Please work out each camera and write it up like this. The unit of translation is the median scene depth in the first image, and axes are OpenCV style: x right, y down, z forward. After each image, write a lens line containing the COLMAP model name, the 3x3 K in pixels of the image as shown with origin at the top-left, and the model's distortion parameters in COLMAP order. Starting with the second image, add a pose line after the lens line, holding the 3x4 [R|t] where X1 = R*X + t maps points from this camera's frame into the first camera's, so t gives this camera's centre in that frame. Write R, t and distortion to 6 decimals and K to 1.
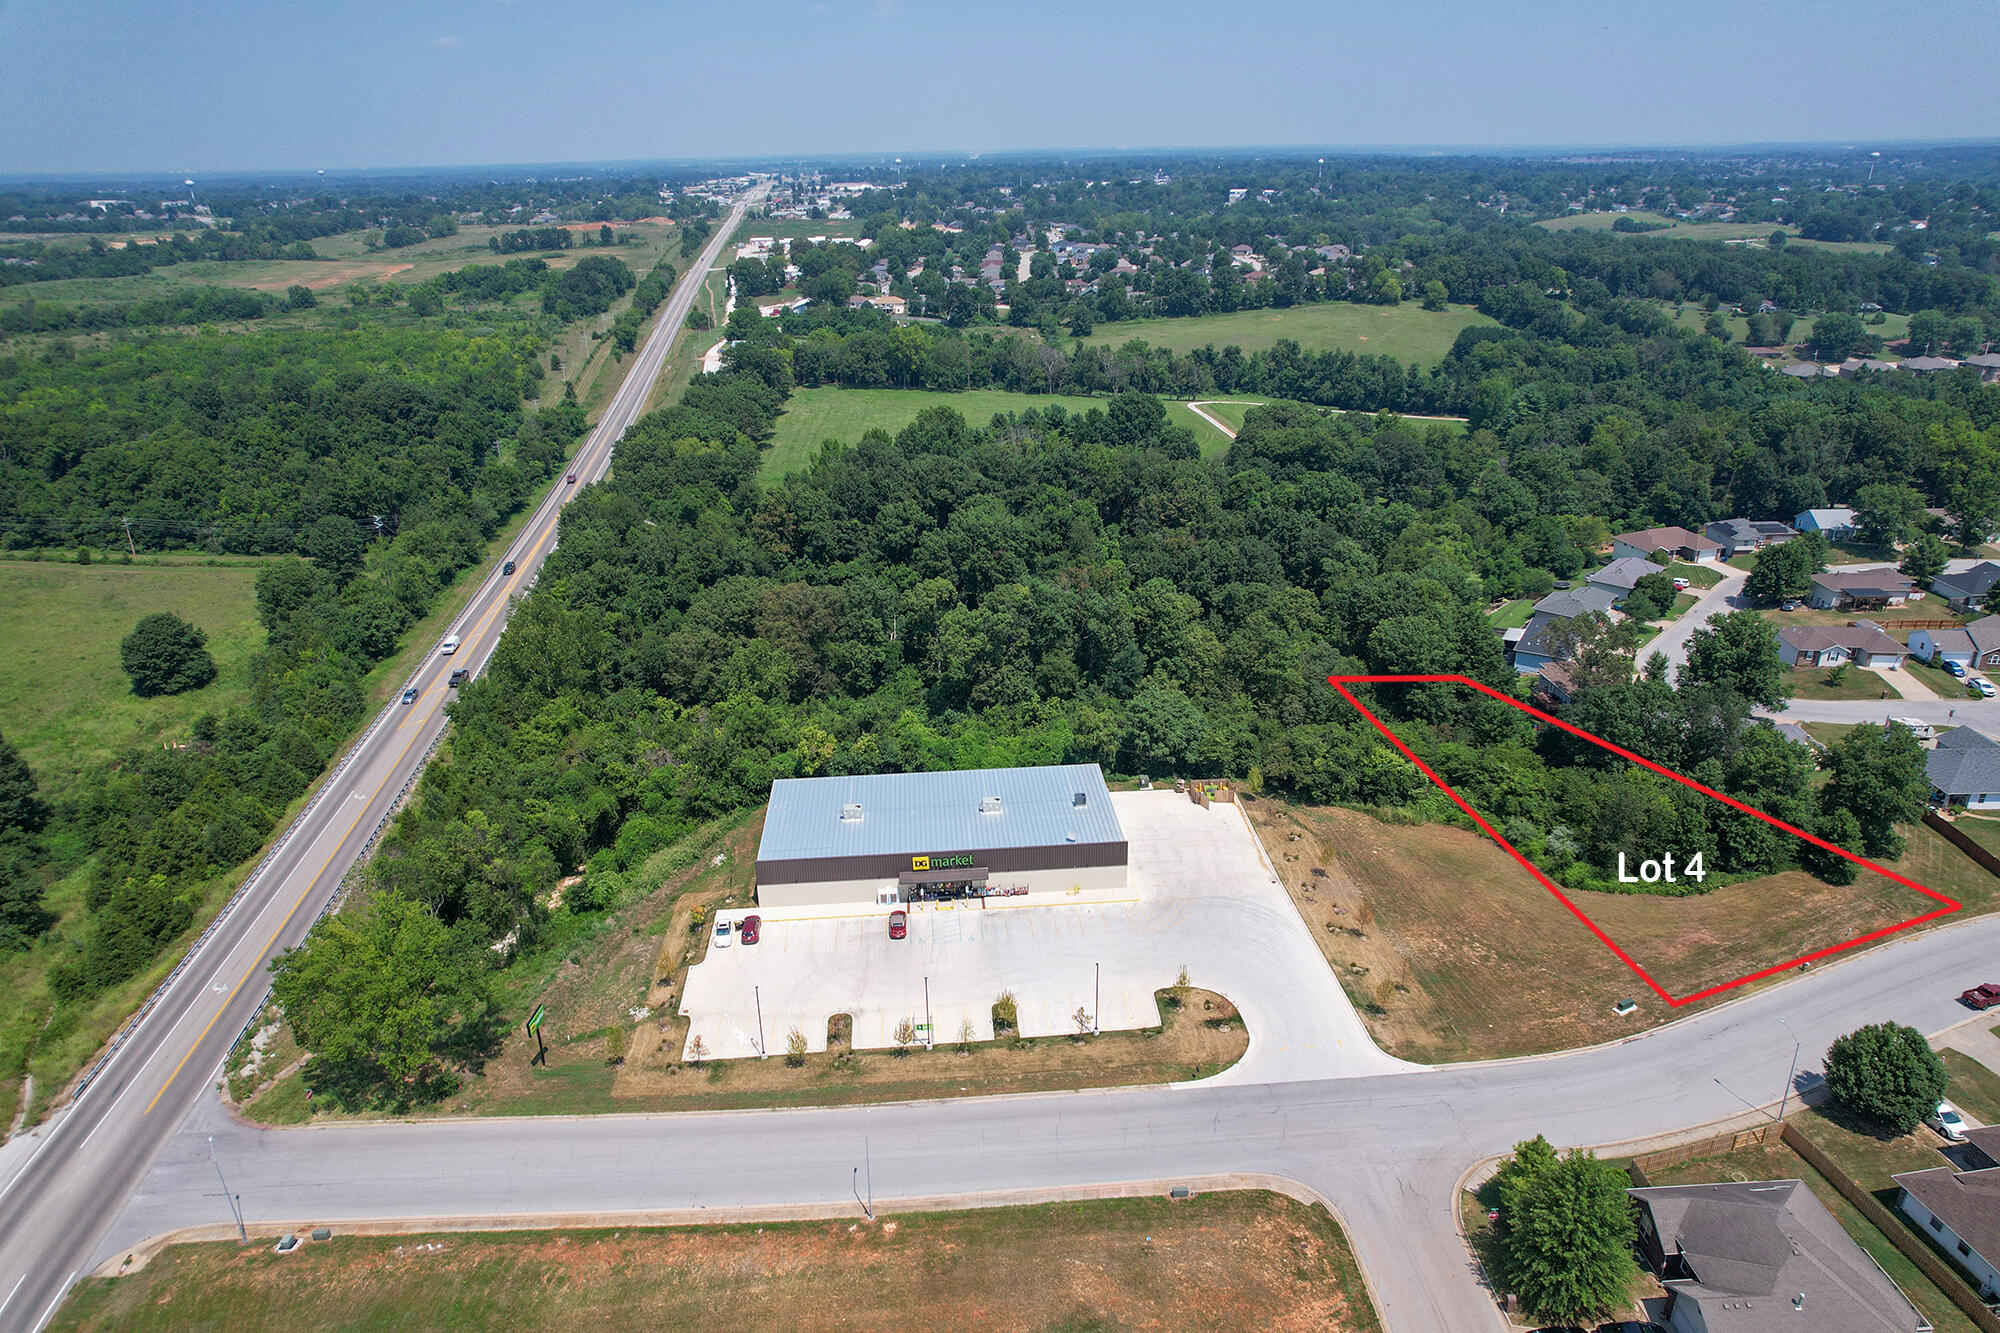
lens RADIAL K [[1271.5, 0, 1008.8], [0, 1271.5, 670.6], [0, 0, 1]] dist [-0.066278, 0.054817]
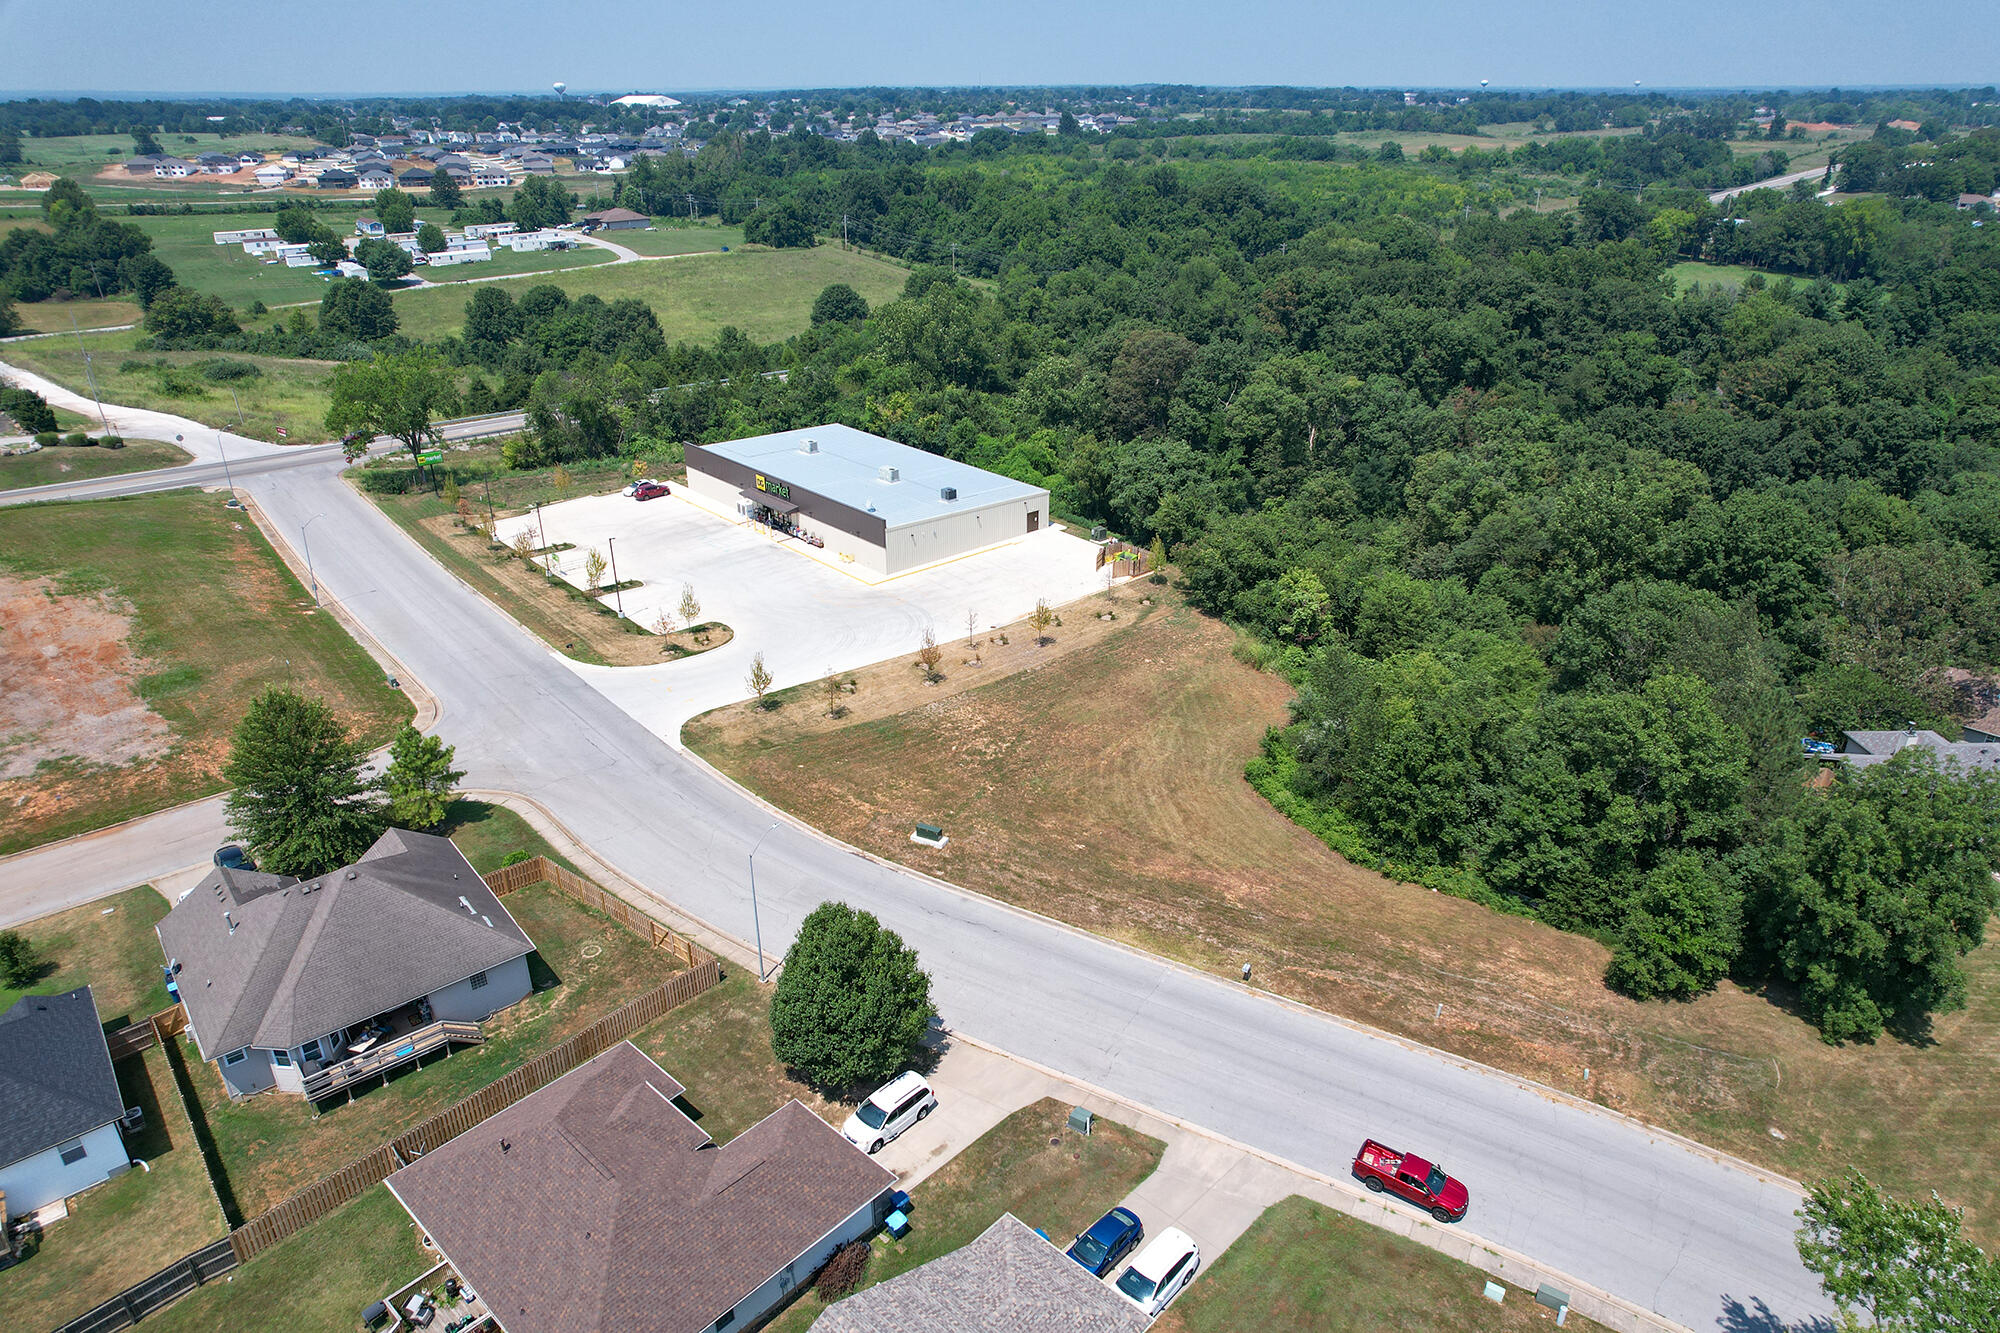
lens RADIAL K [[1271.5, 0, 1018.3], [0, 1271.5, 679.4], [0, 0, 1]] dist [-0.066278, 0.054817]
pose [[0.604873, 0.354679, -0.712973, 0.725367], [-0.312039, 0.929301, 0.197566, 0.028240], [0.732639, 0.102973, 0.672783, 0.414928]]
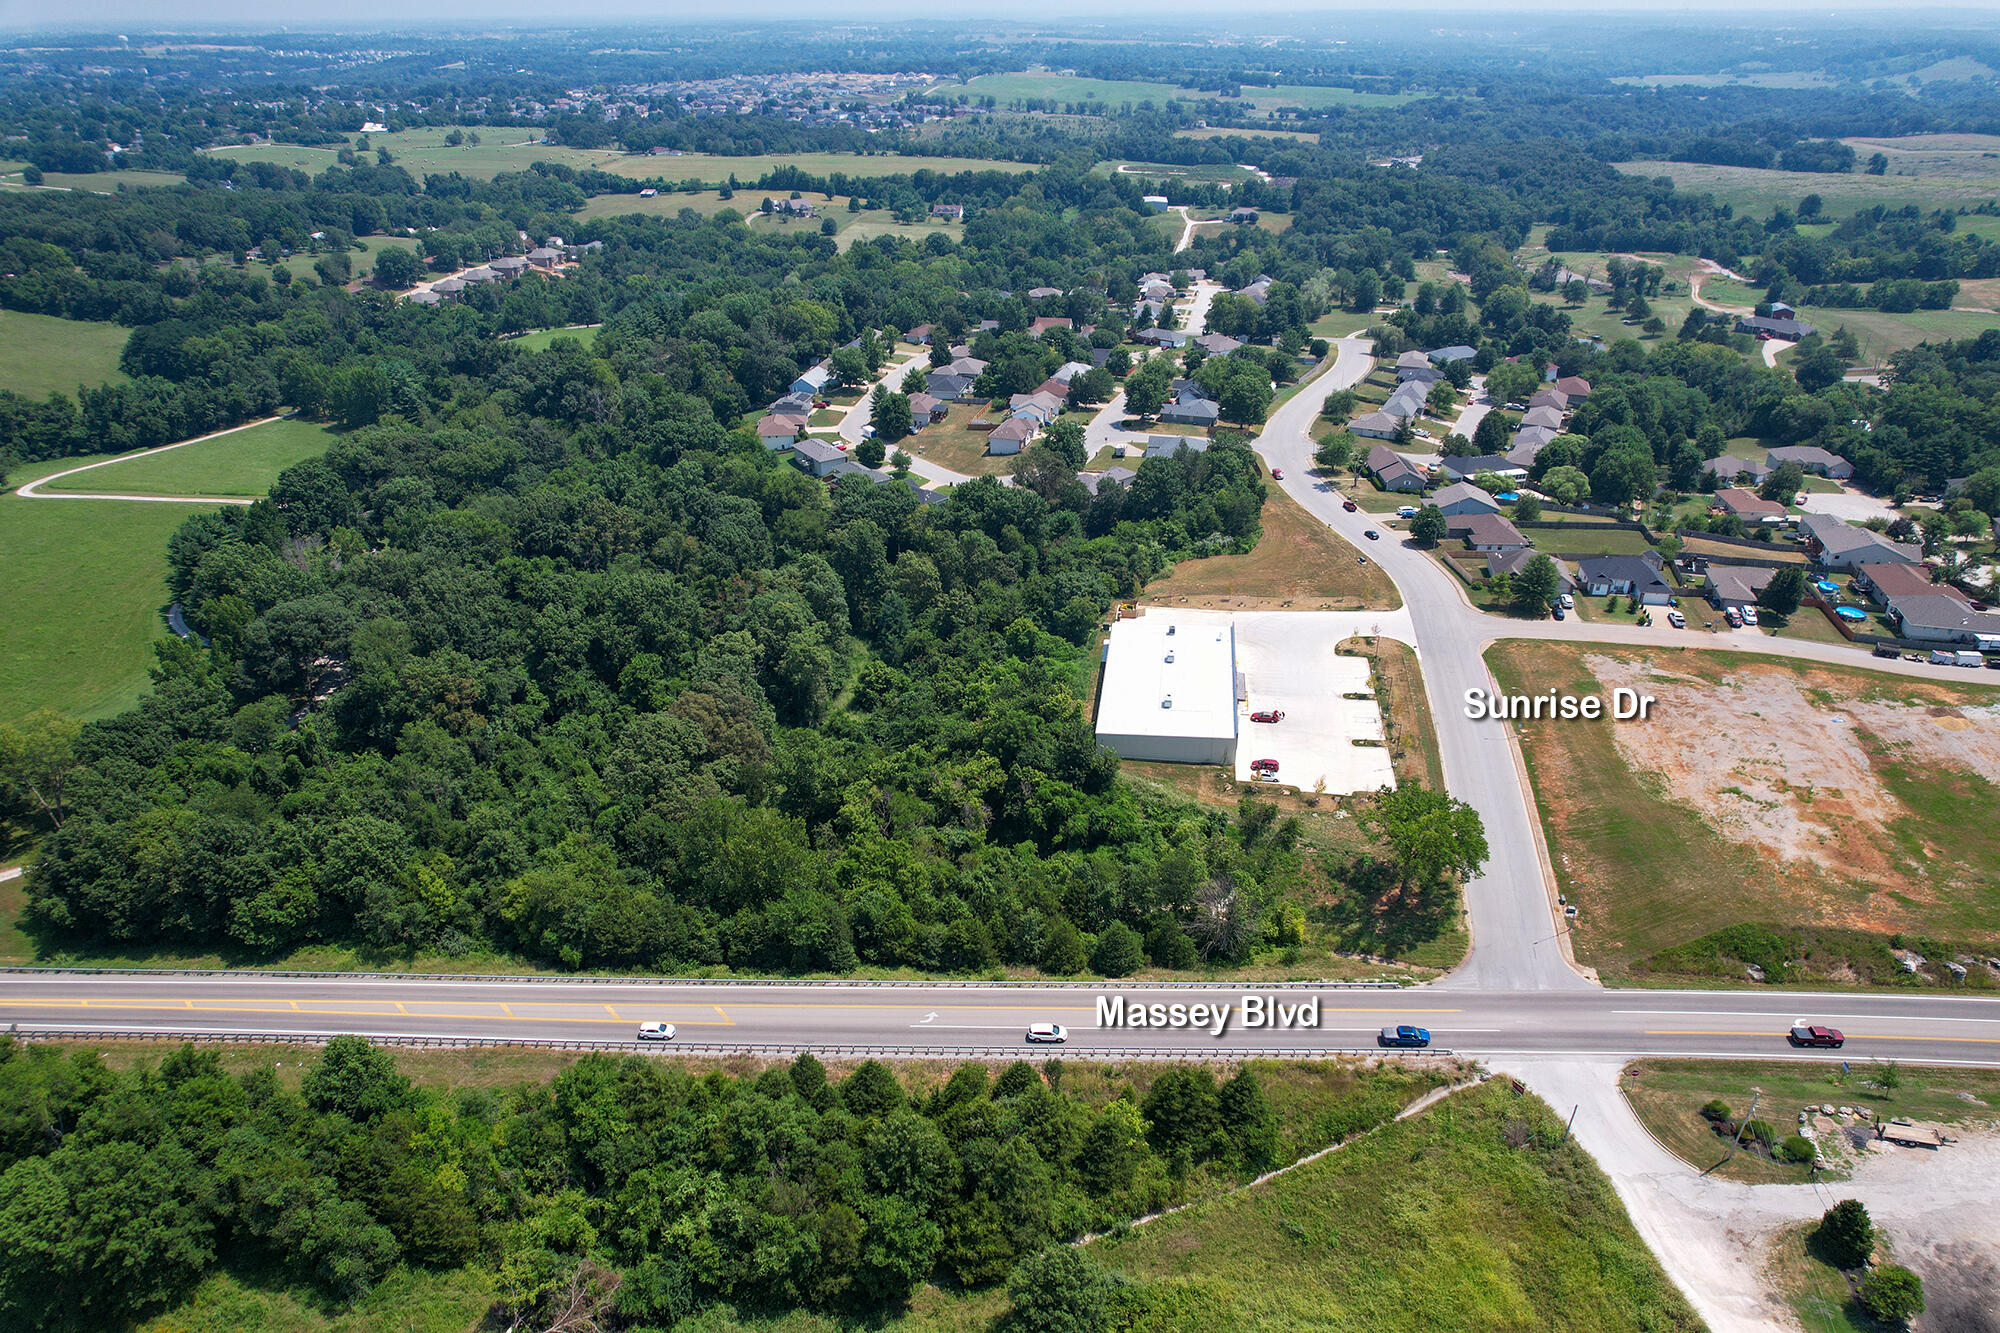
lens RADIAL K [[1271.5, 0, 998.9], [0, 1271.5, 659.3], [0, 0, 1]] dist [-0.066278, 0.054817]
pose [[0.224768, -0.441391, 0.868708, -1.280259], [0.382829, 0.859834, 0.337829, -0.448548], [-0.896059, 0.256633, 0.362240, 0.592486]]
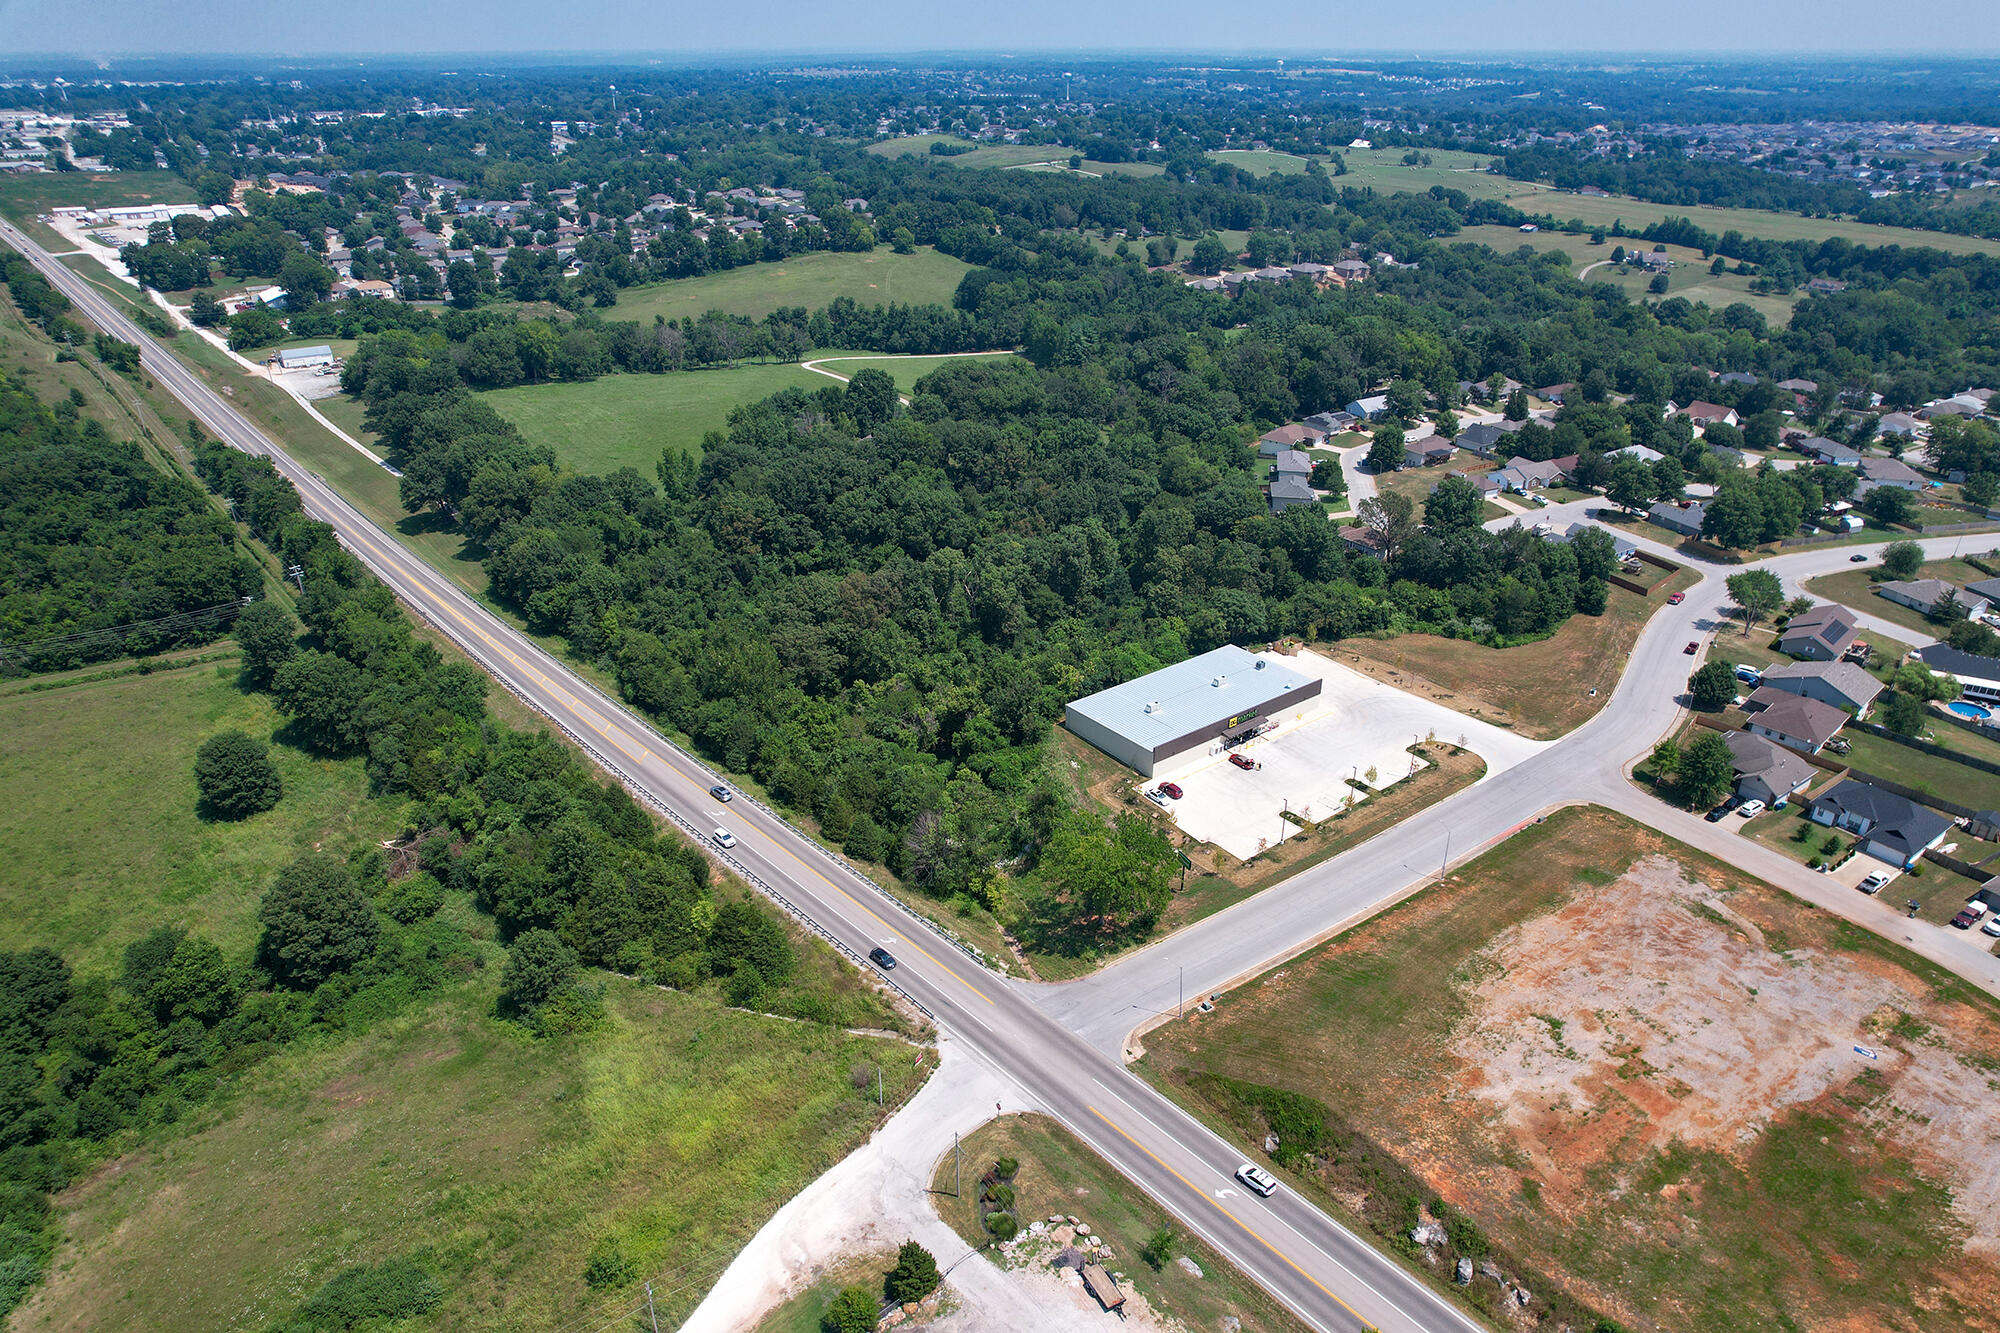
lens RADIAL K [[1271.5, 0, 1005.2], [0, 1271.5, 677.8], [0, 0, 1]] dist [-0.066278, 0.054817]
pose [[0.845398, -0.228802, 0.482651, -0.893915], [0.194837, 0.973444, 0.120191, -0.121105], [-0.497333, -0.007571, 0.867527, -0.173573]]
